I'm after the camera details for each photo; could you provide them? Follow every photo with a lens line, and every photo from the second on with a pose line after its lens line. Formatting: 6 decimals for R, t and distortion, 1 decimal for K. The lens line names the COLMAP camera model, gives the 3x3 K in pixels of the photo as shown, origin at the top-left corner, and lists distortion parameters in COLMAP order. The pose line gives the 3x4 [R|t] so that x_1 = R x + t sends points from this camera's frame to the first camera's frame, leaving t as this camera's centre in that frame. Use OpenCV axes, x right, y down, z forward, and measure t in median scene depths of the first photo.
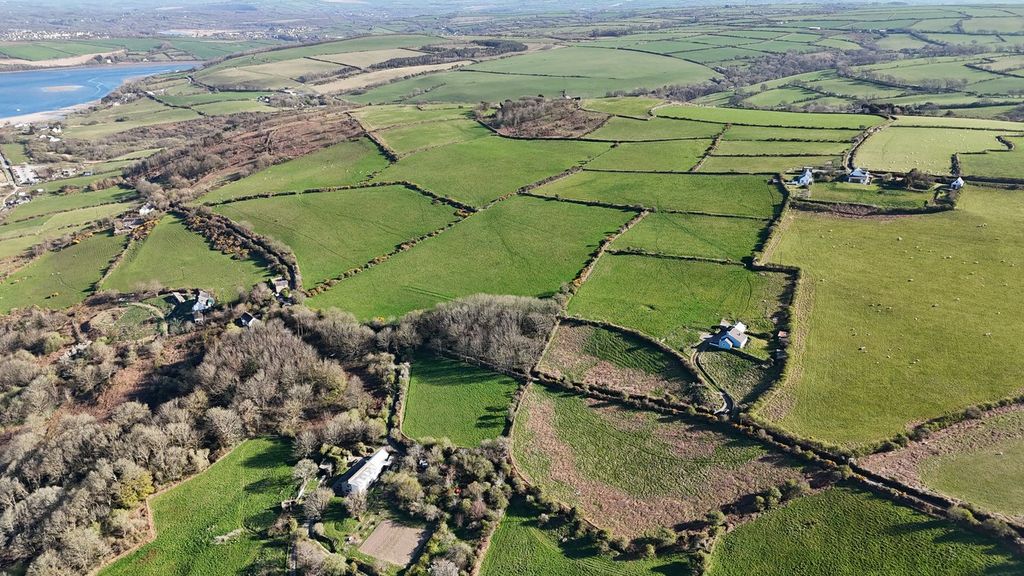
lens RADIAL K [[742.1, 0, 512.0], [0, 742.1, 288.0], [0, 0, 1]] dist [0.071865, -0.071614]
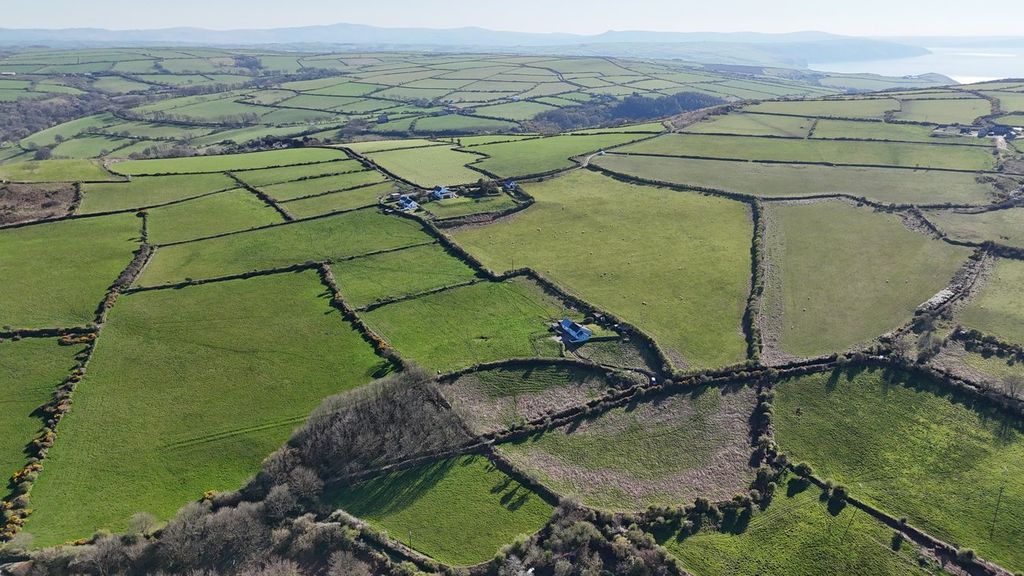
lens RADIAL K [[742.1, 0, 512.0], [0, 742.1, 288.0], [0, 0, 1]] dist [0.071865, -0.071614]
pose [[0.516859, -0.270368, 0.812255, -0.382506], [0.311209, 0.943243, 0.115939, -0.091754], [-0.797500, 0.192857, 0.571664, 0.238428]]
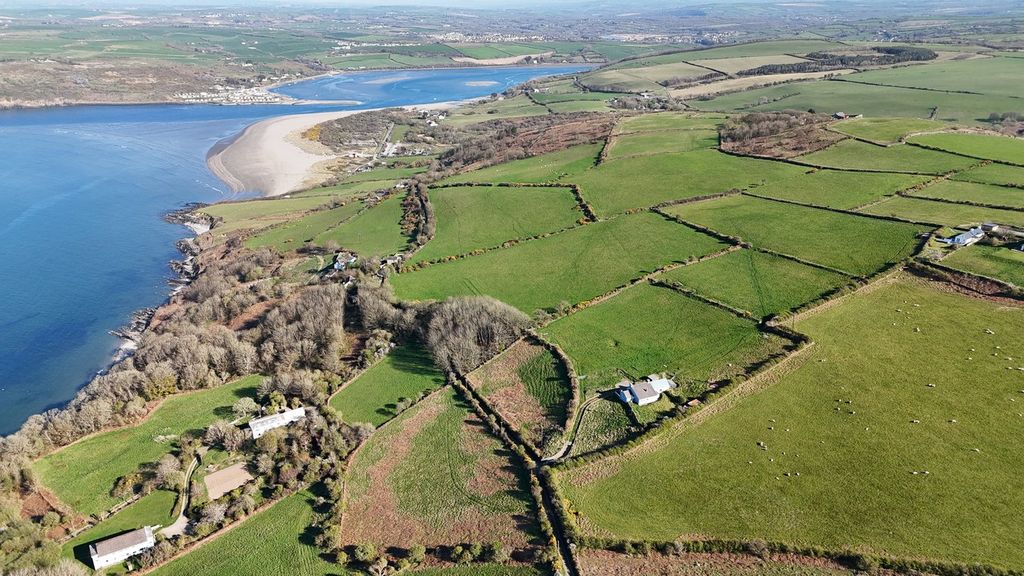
lens RADIAL K [[742.1, 0, 512.0], [0, 742.1, 288.0], [0, 0, 1]] dist [0.071865, -0.071614]
pose [[0.848768, 0.183436, -0.495928, 0.329981], [-0.186148, 0.981515, 0.044459, -0.036619], [0.494916, 0.054580, 0.867225, 0.092194]]
